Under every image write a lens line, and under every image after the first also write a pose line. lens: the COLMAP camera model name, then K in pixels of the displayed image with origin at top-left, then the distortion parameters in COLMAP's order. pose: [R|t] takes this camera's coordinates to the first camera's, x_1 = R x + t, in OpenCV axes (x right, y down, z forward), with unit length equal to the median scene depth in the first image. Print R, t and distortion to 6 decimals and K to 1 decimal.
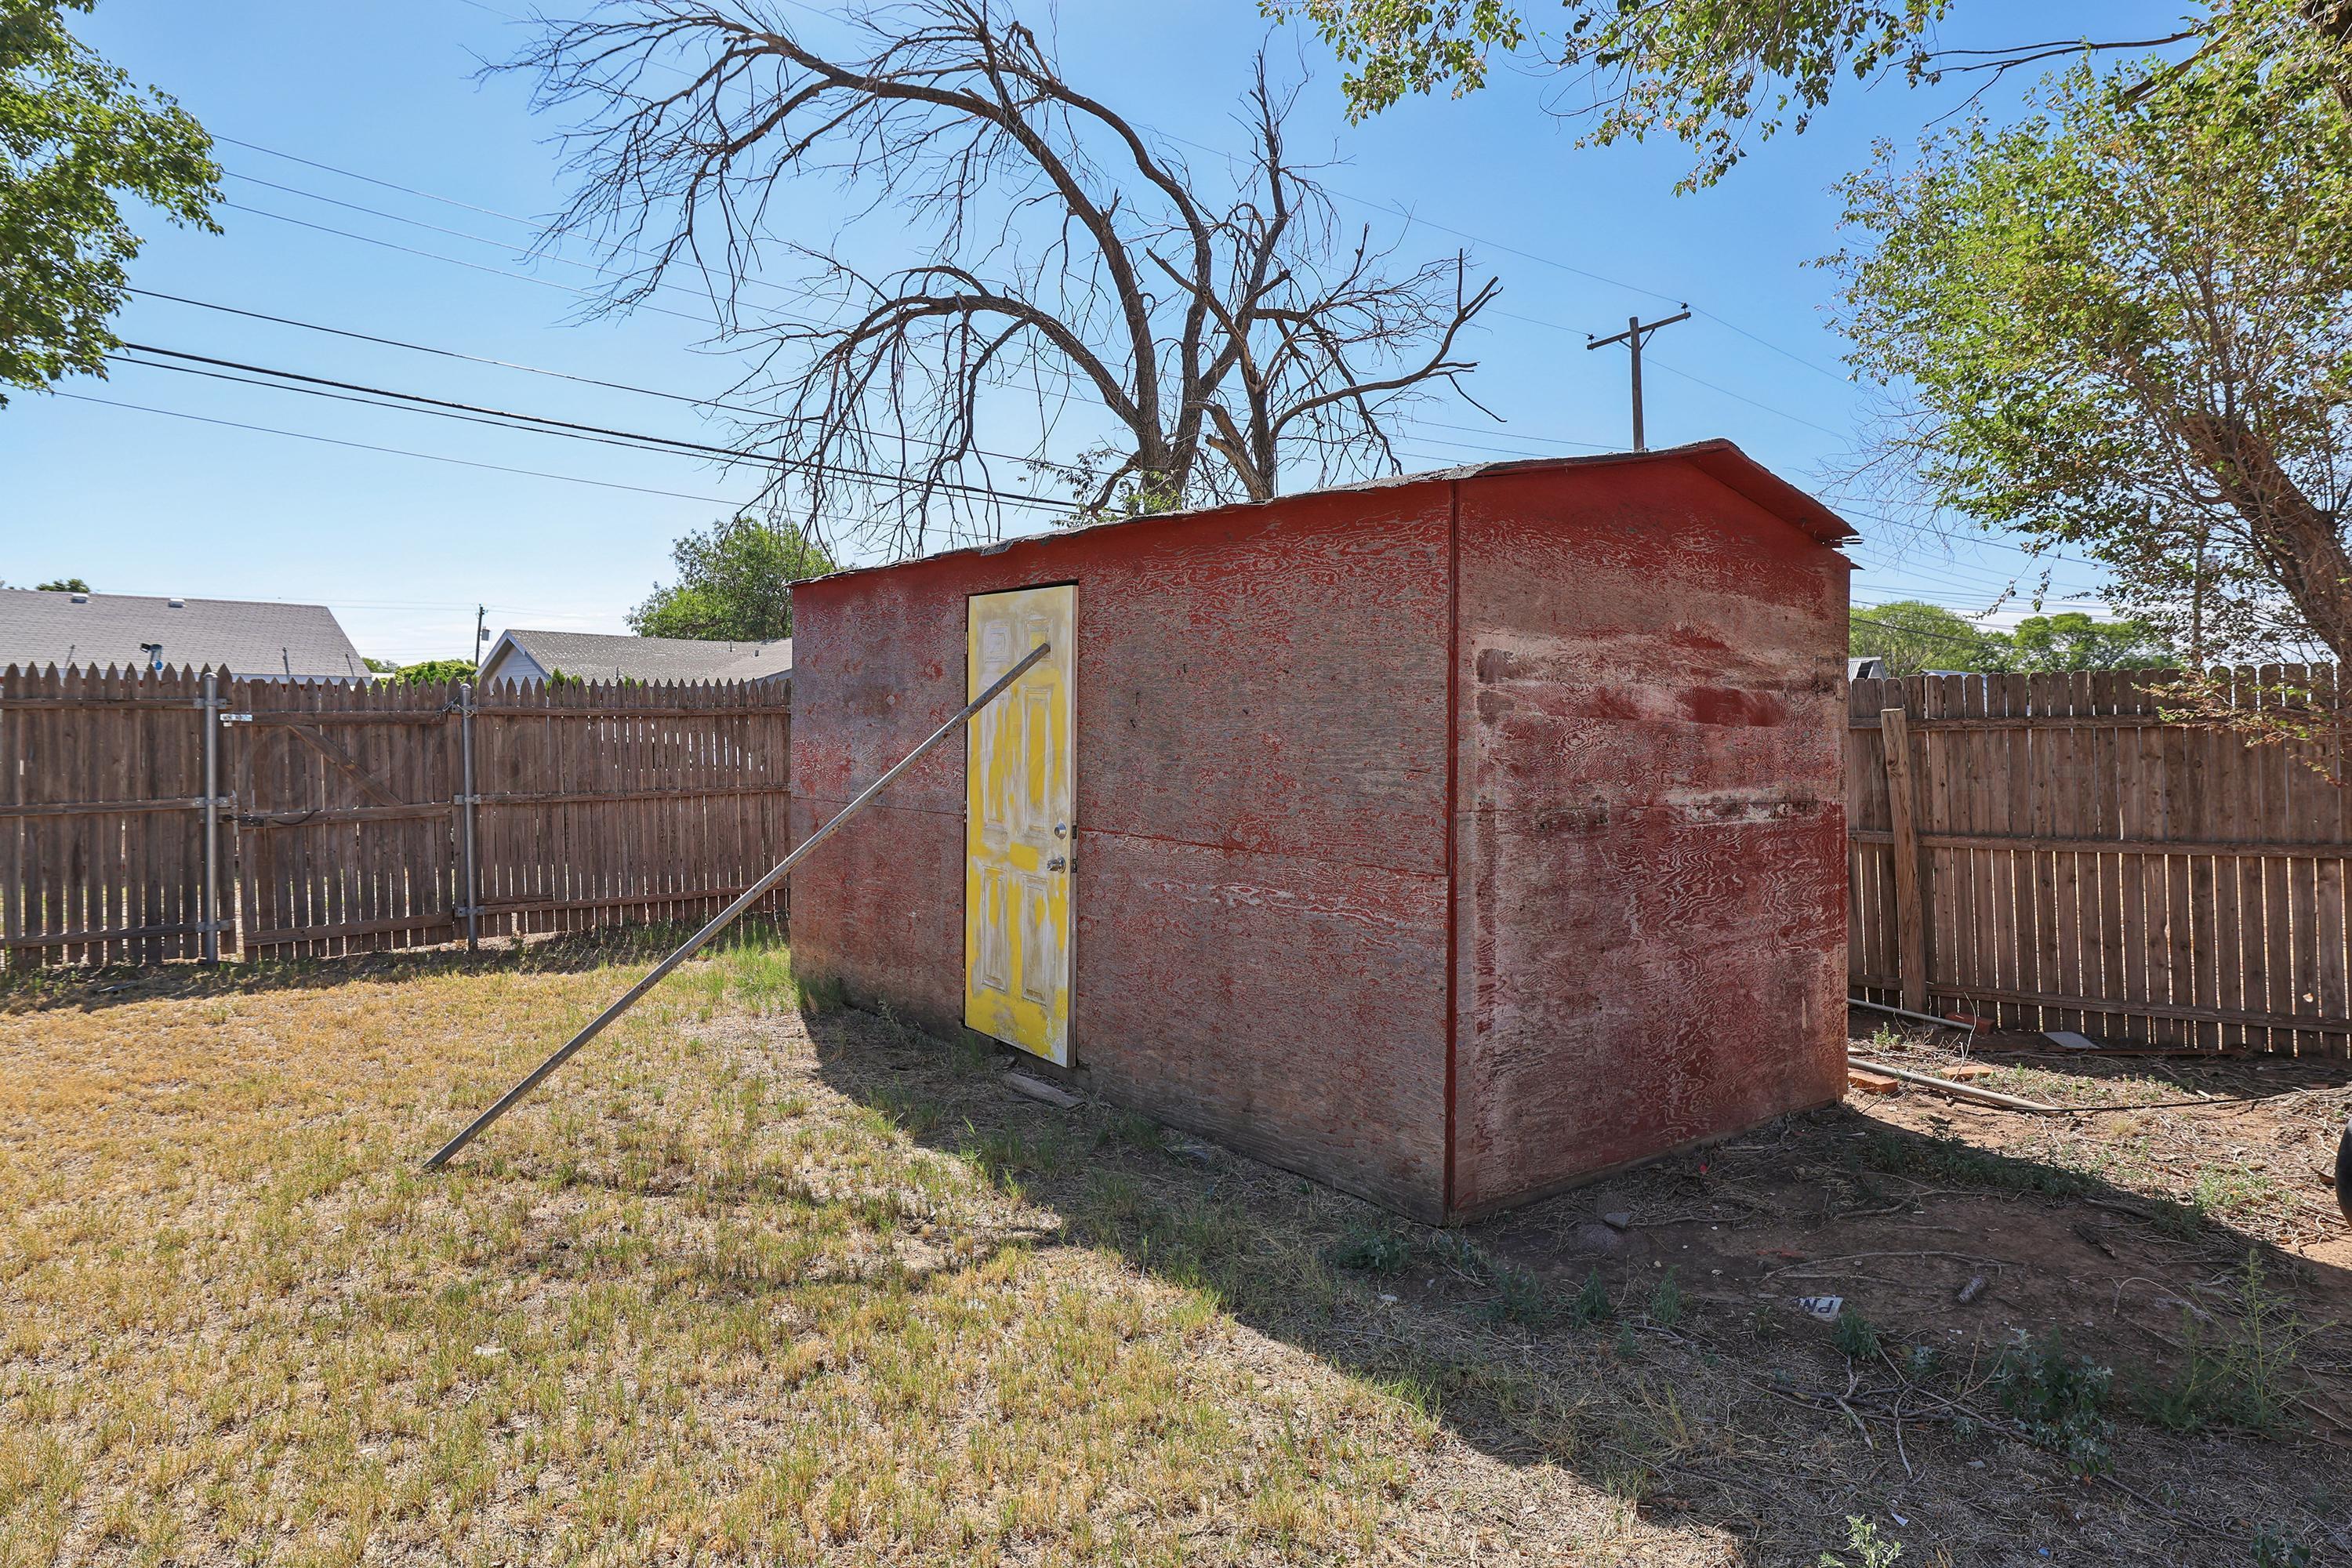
lens RADIAL K [[1385.6, 0, 1176.7], [0, 1385.6, 749.7], [0, 0, 1]] dist [-0.027519, 0.032637]
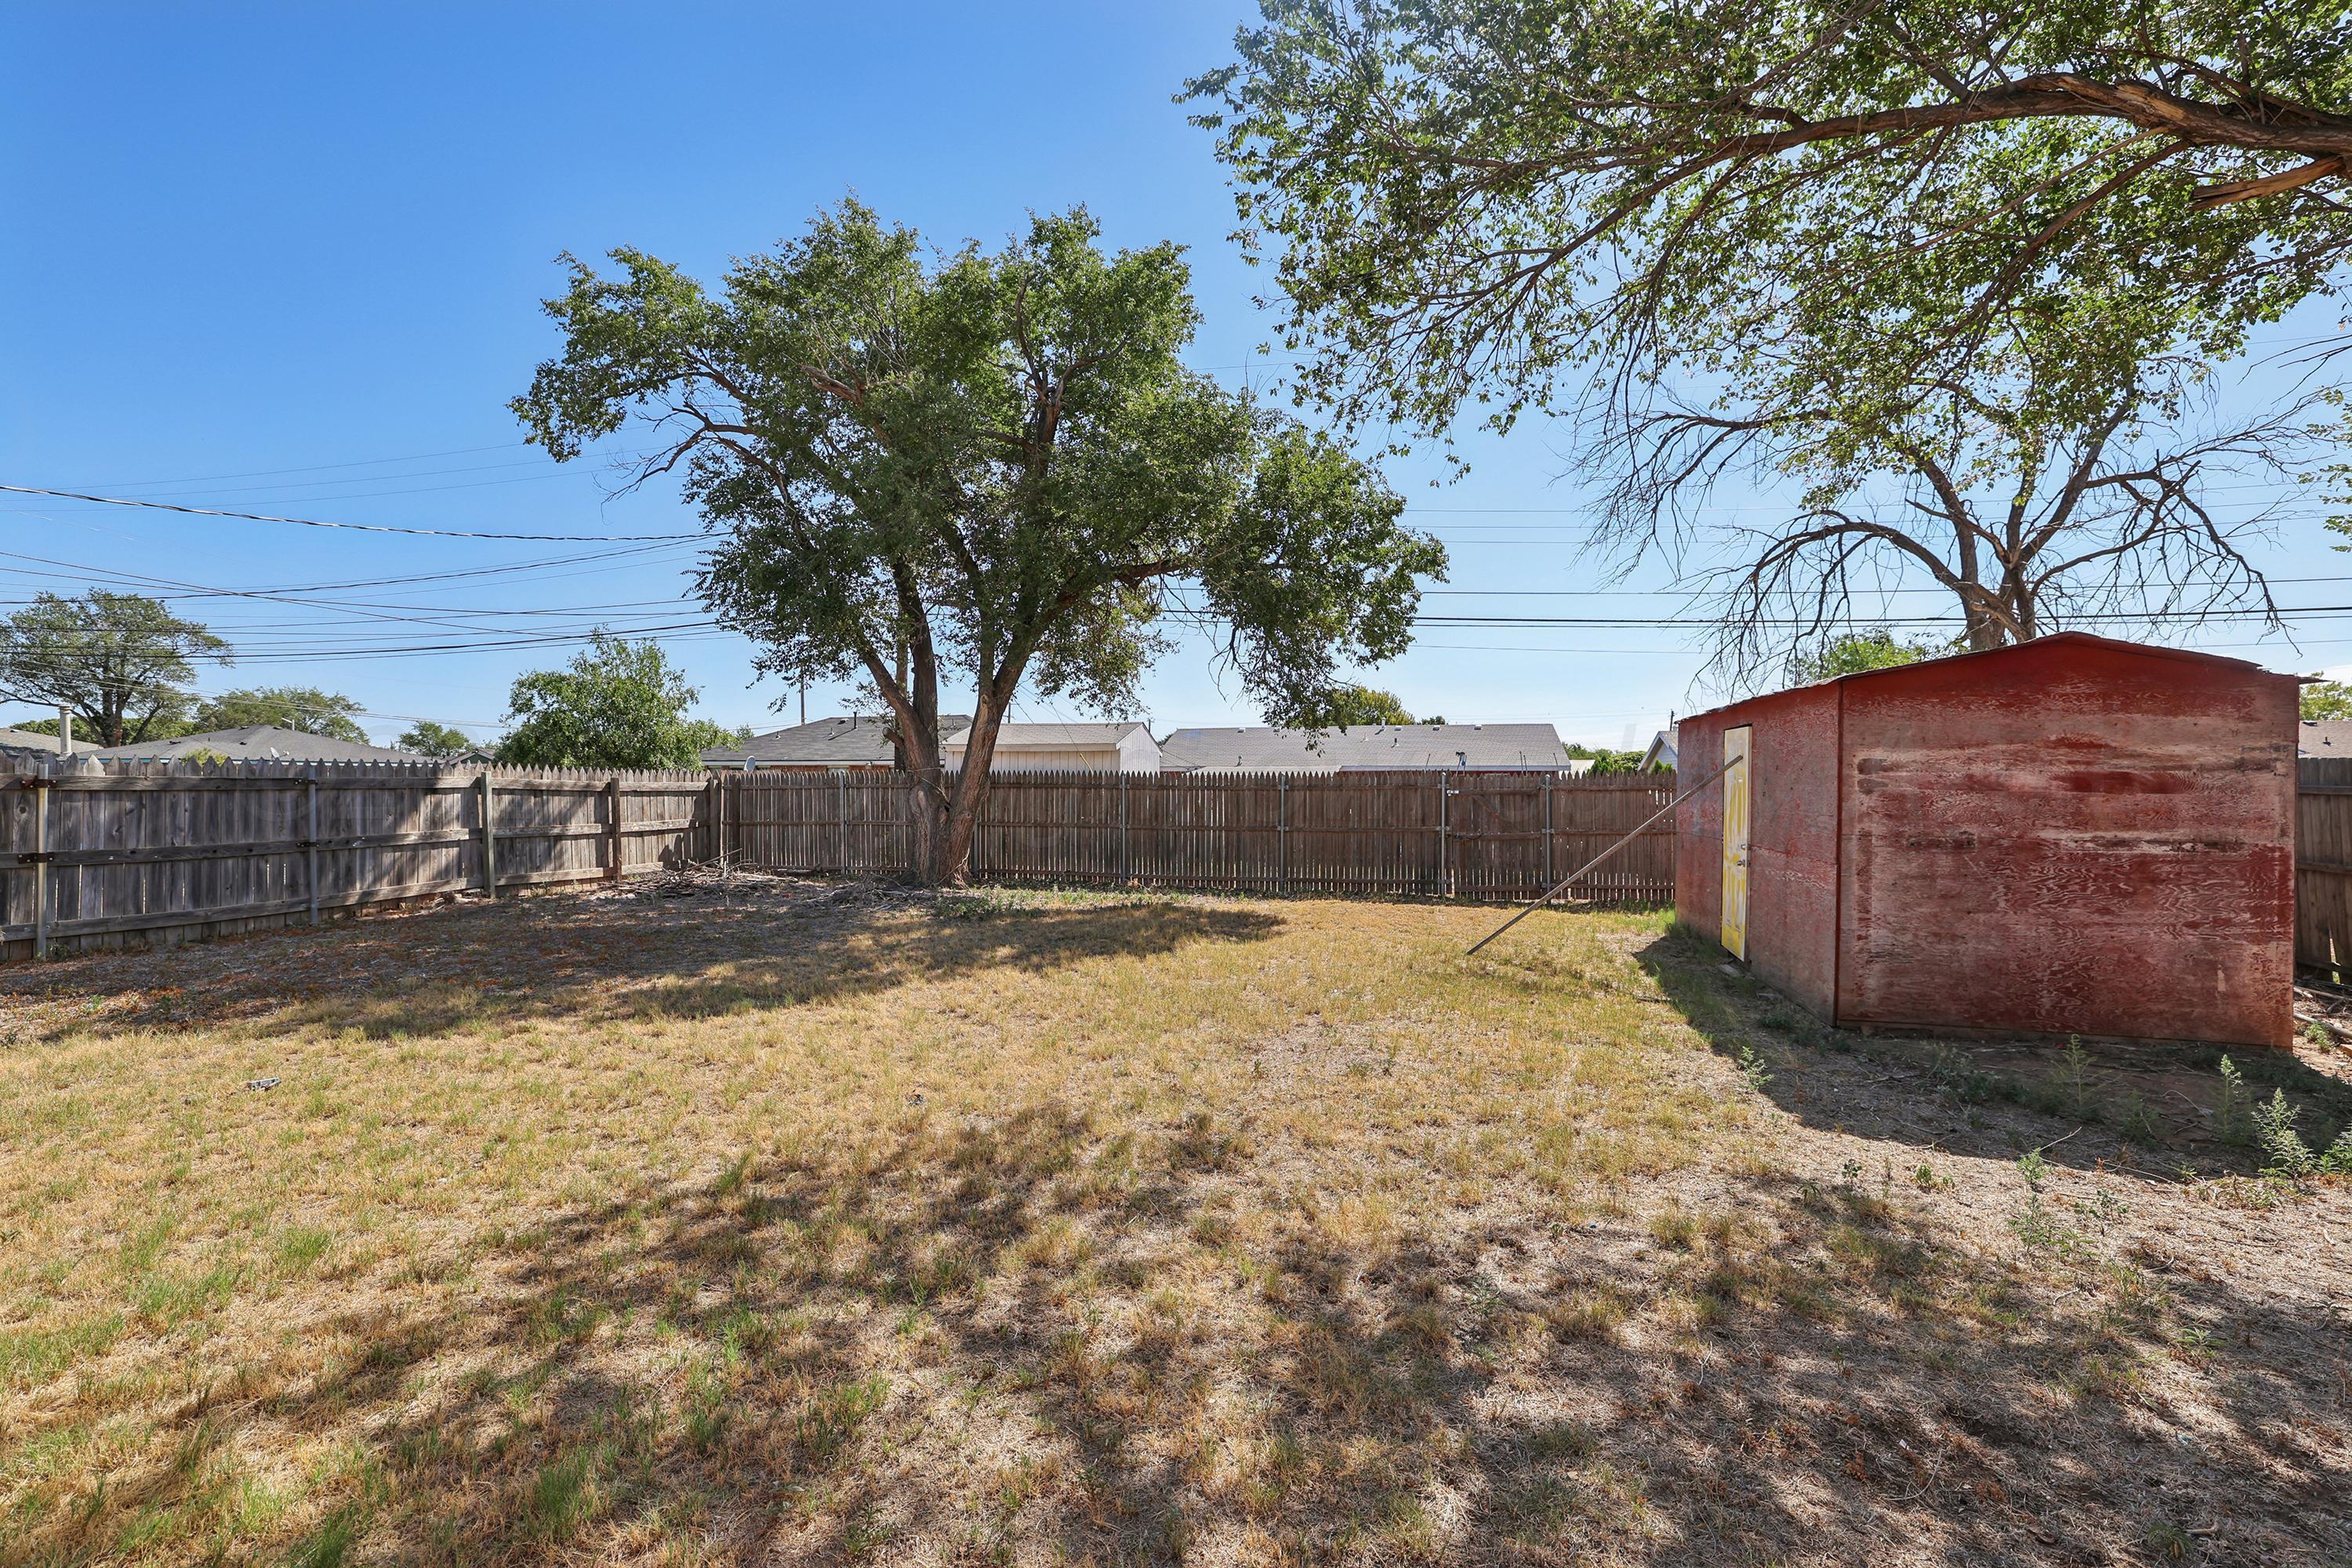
lens RADIAL K [[1050.9, 0, 1168.1], [0, 1050.9, 747.7], [0, 0, 1]] dist [-0.048595, 0.018172]
pose [[0.583244, -0.038874, -0.811367, 0.669721], [-0.010890, 0.998390, -0.055662, 0.007584], [0.812224, 0.041300, 0.581882, -0.591783]]
